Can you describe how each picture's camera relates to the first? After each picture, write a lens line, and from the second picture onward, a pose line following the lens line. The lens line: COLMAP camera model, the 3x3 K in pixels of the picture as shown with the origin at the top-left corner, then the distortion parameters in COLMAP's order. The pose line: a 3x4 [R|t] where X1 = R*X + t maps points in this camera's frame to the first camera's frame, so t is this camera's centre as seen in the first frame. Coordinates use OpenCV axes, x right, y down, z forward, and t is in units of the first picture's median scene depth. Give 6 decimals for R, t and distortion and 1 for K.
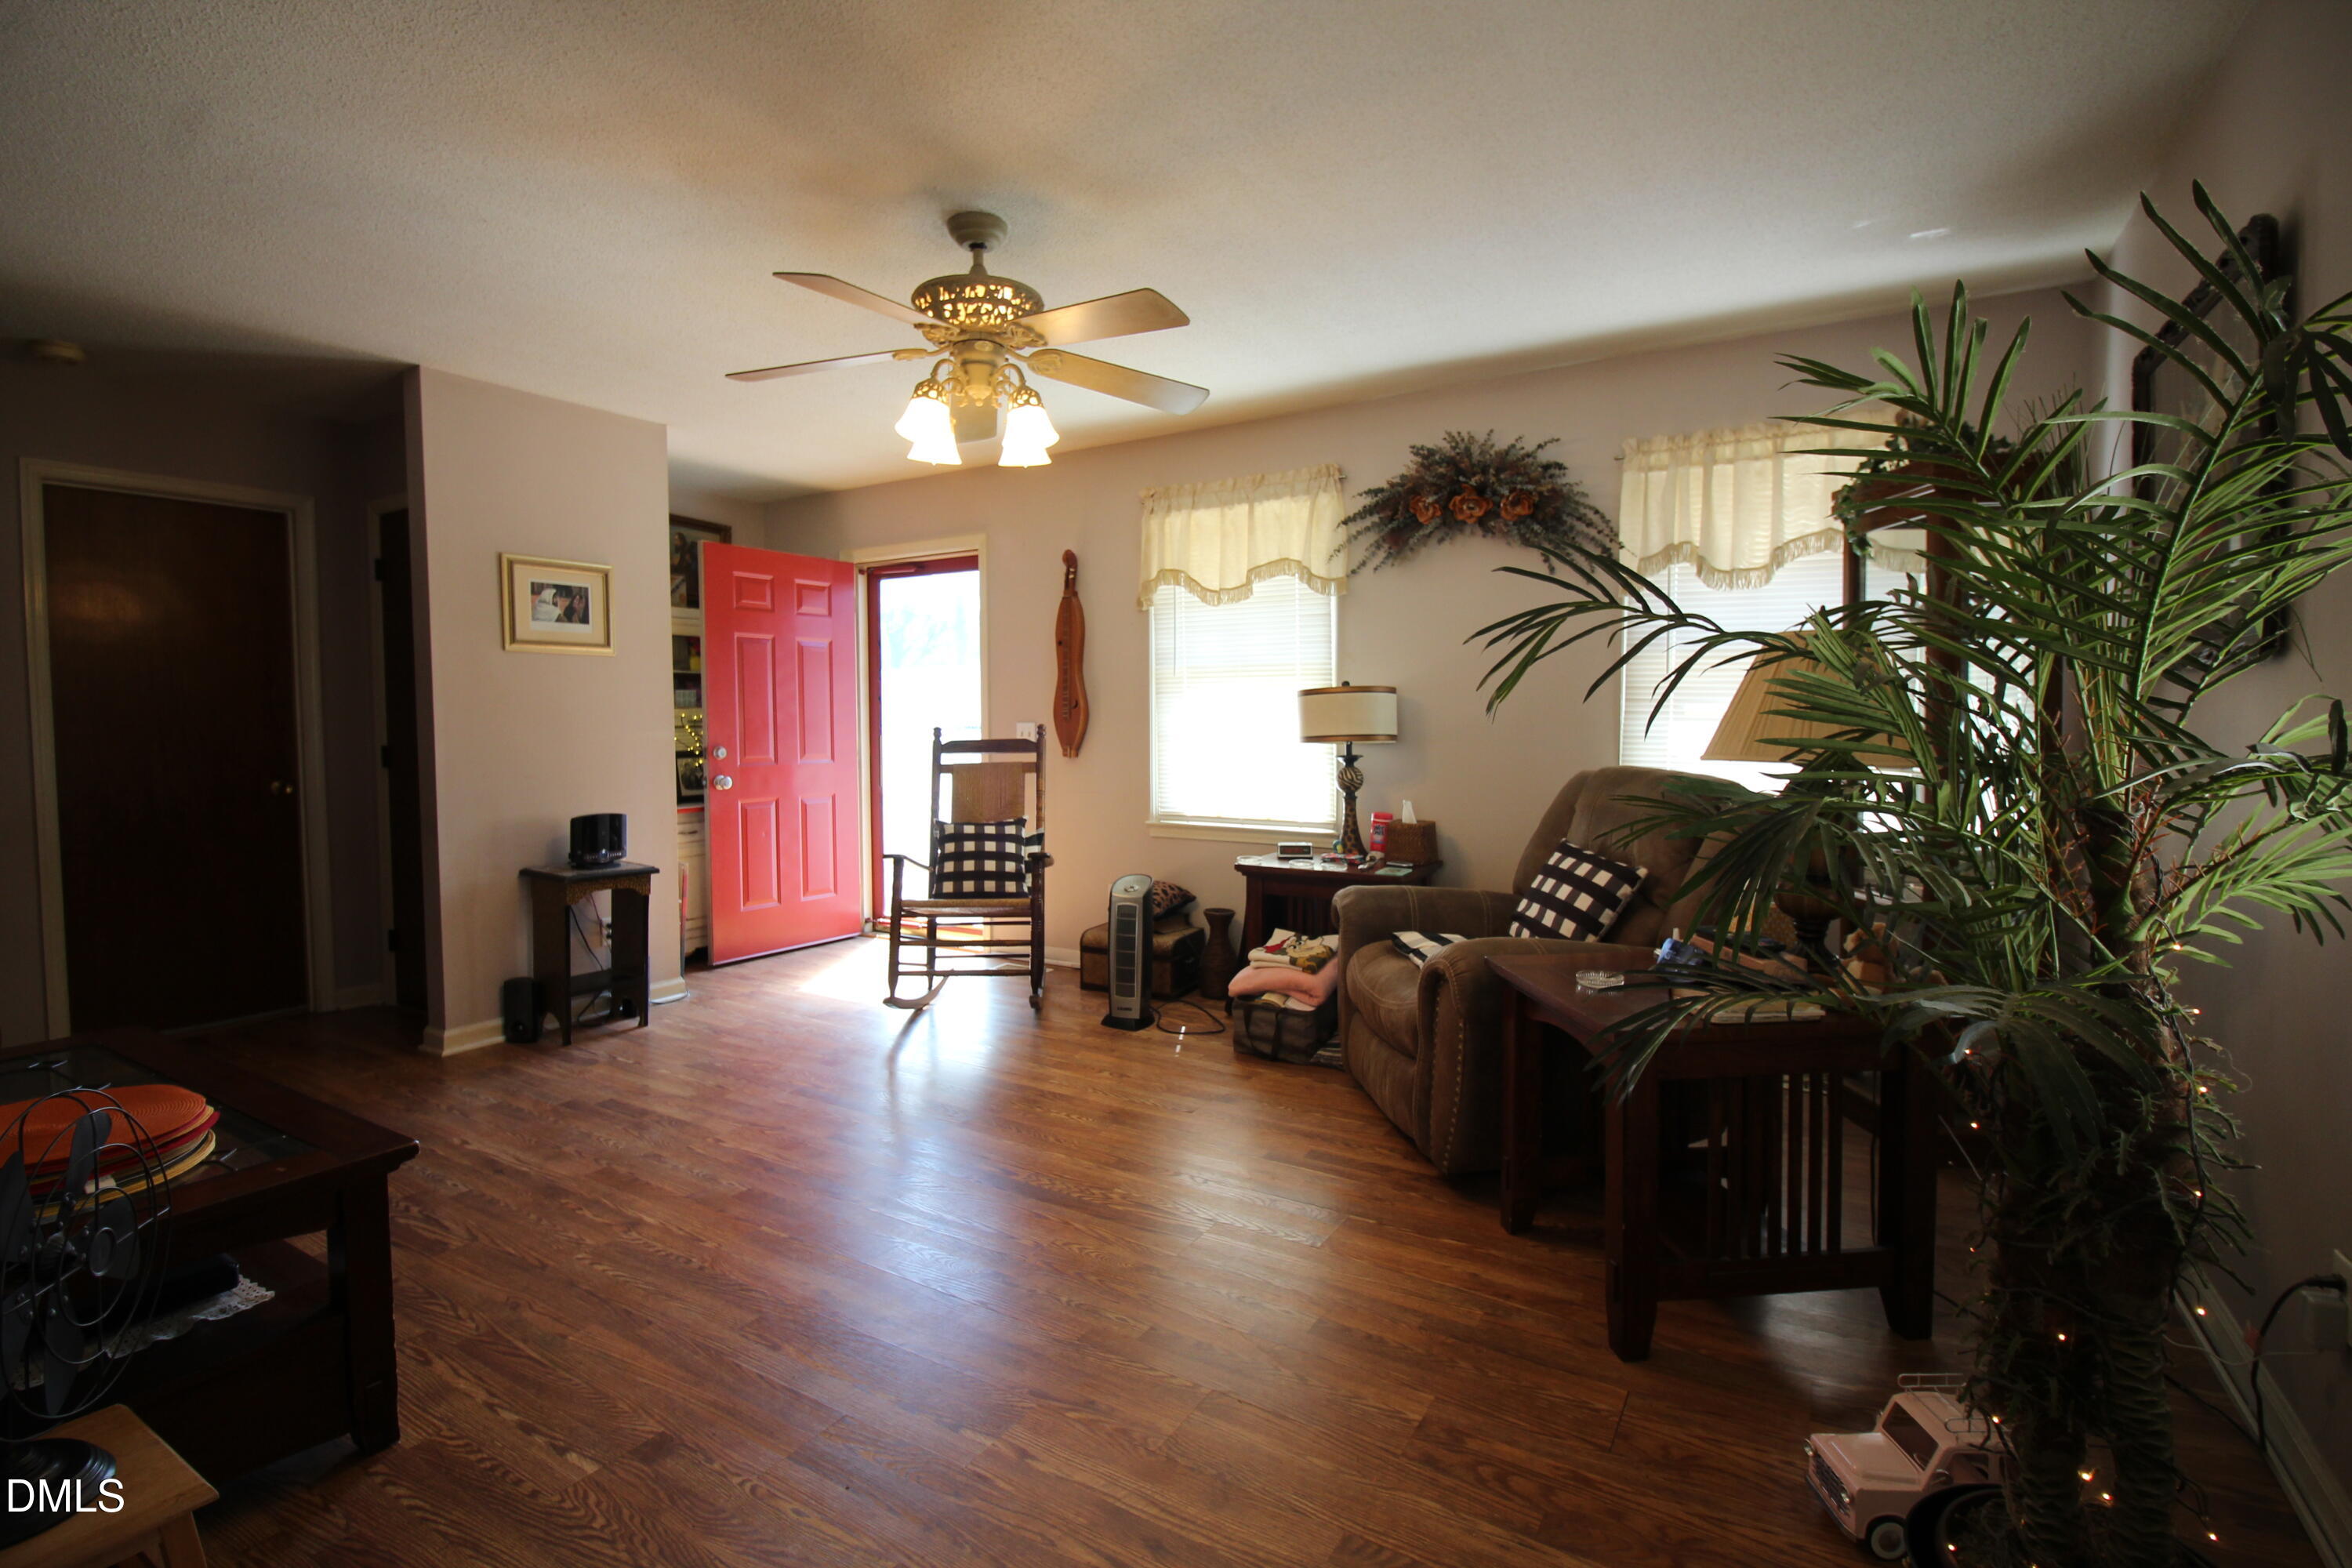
lens RADIAL K [[1090.9, 0, 1163.2], [0, 1090.9, 769.7], [0, 0, 1]] dist [-0.012605, -0.003701]
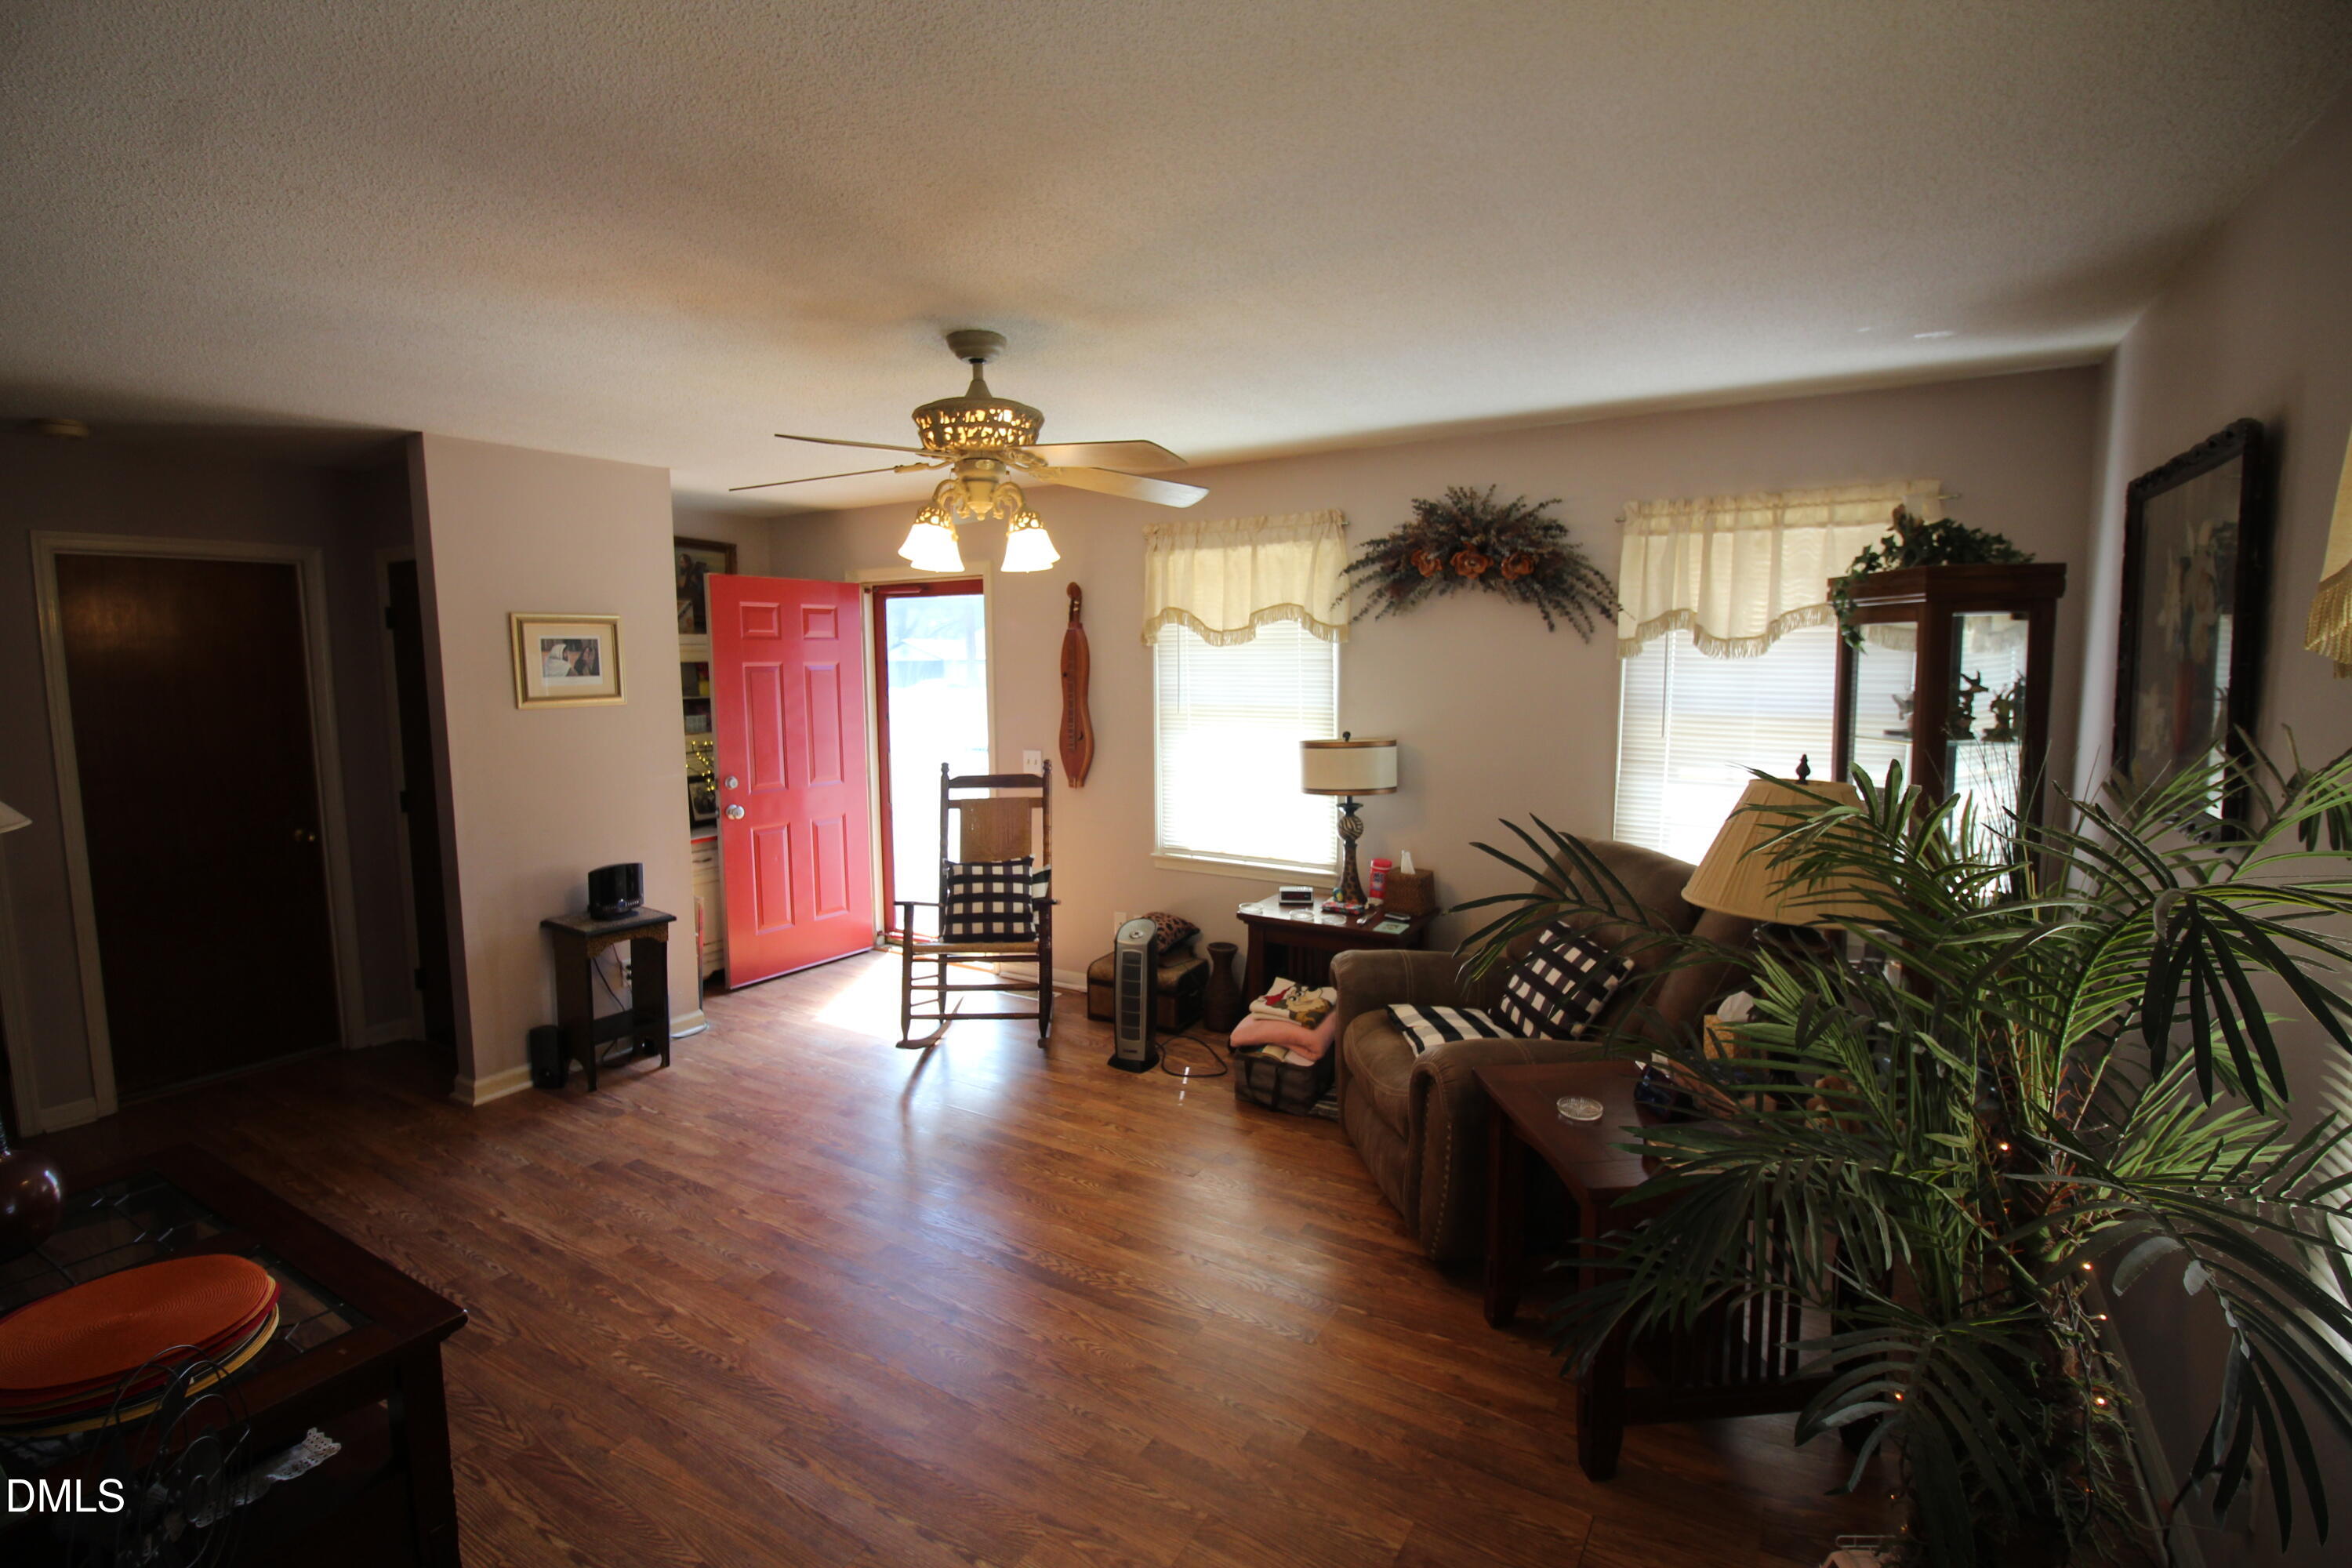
lens RADIAL K [[1090.9, 0, 1168.9], [0, 1090.9, 770.5], [0, 0, 1]] dist [-0.012605, -0.003701]
pose [[0.999991, -0.002564, -0.003253, 0.006477], [0.002755, 0.998186, 0.060138, -0.130274], [0.003093, -0.060147, 0.998185, -0.018084]]
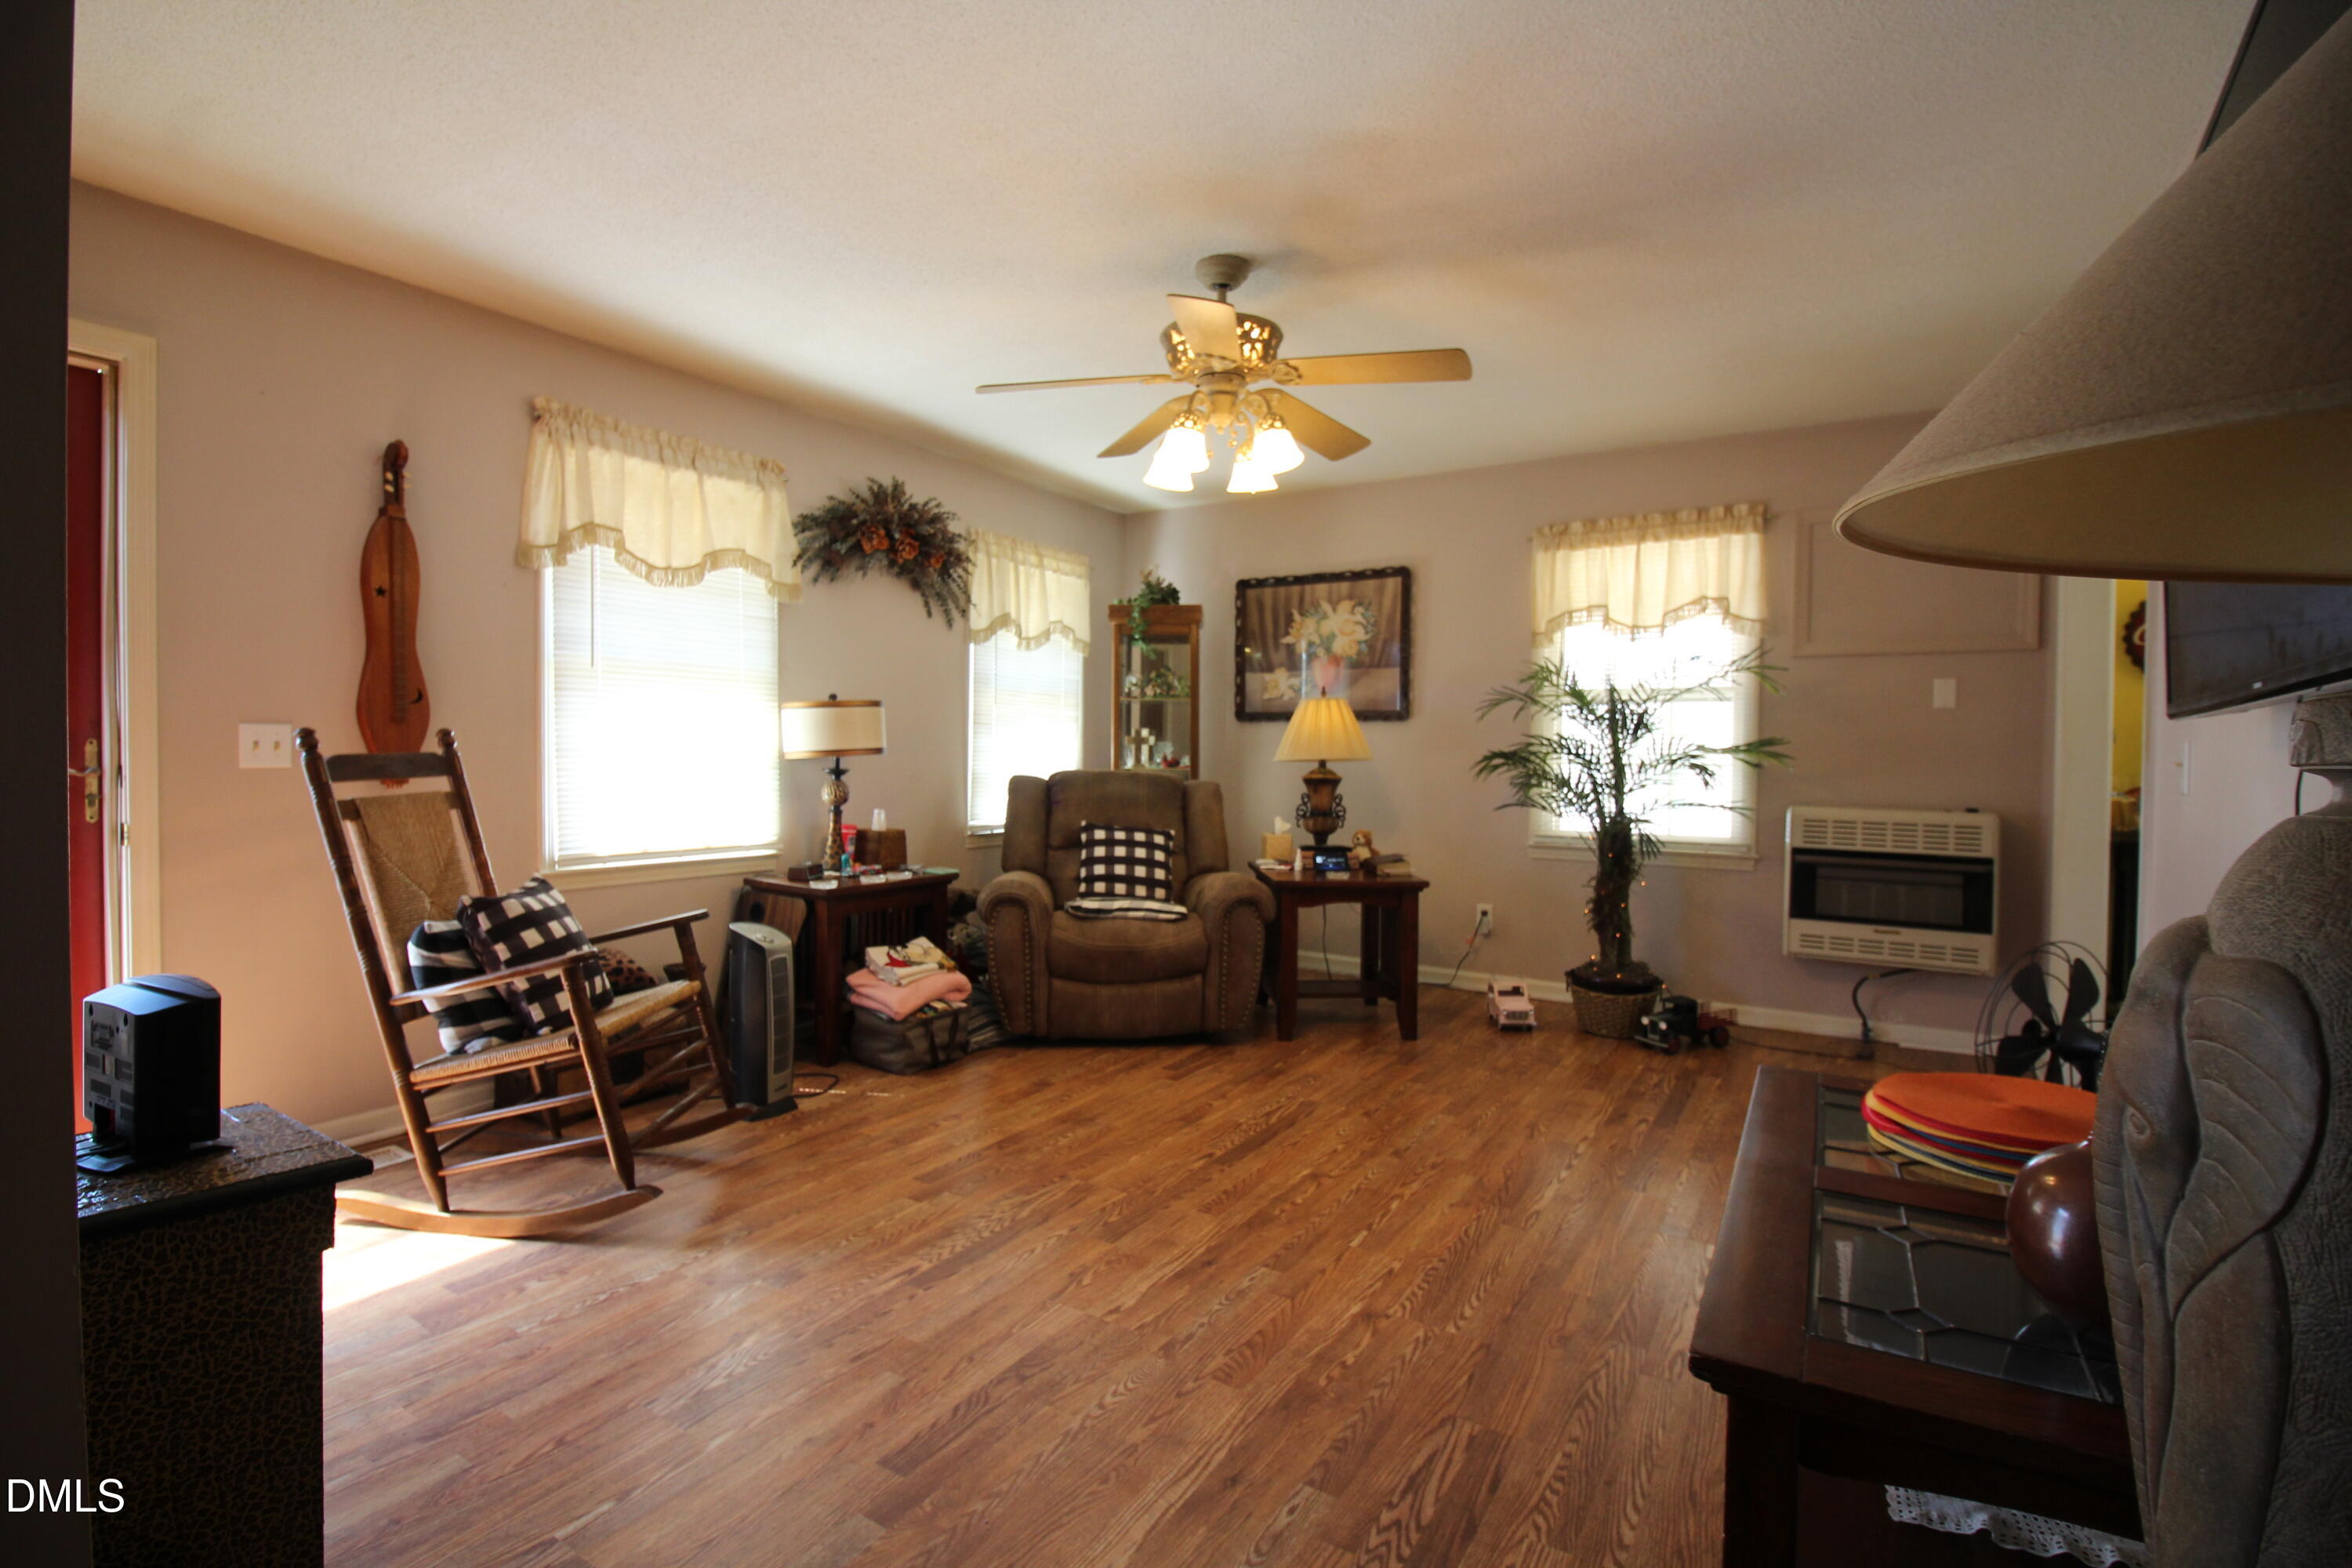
lens RADIAL K [[1083.4, 0, 1149.1], [0, 1083.4, 767.6], [0, 0, 1]] dist [-0.003439, -0.009077]
pose [[0.025799, -0.010483, 0.999612, -0.987598], [0.038698, 0.999206, 0.009480, -0.015435], [-0.998918, 0.038438, 0.026184, 0.842120]]
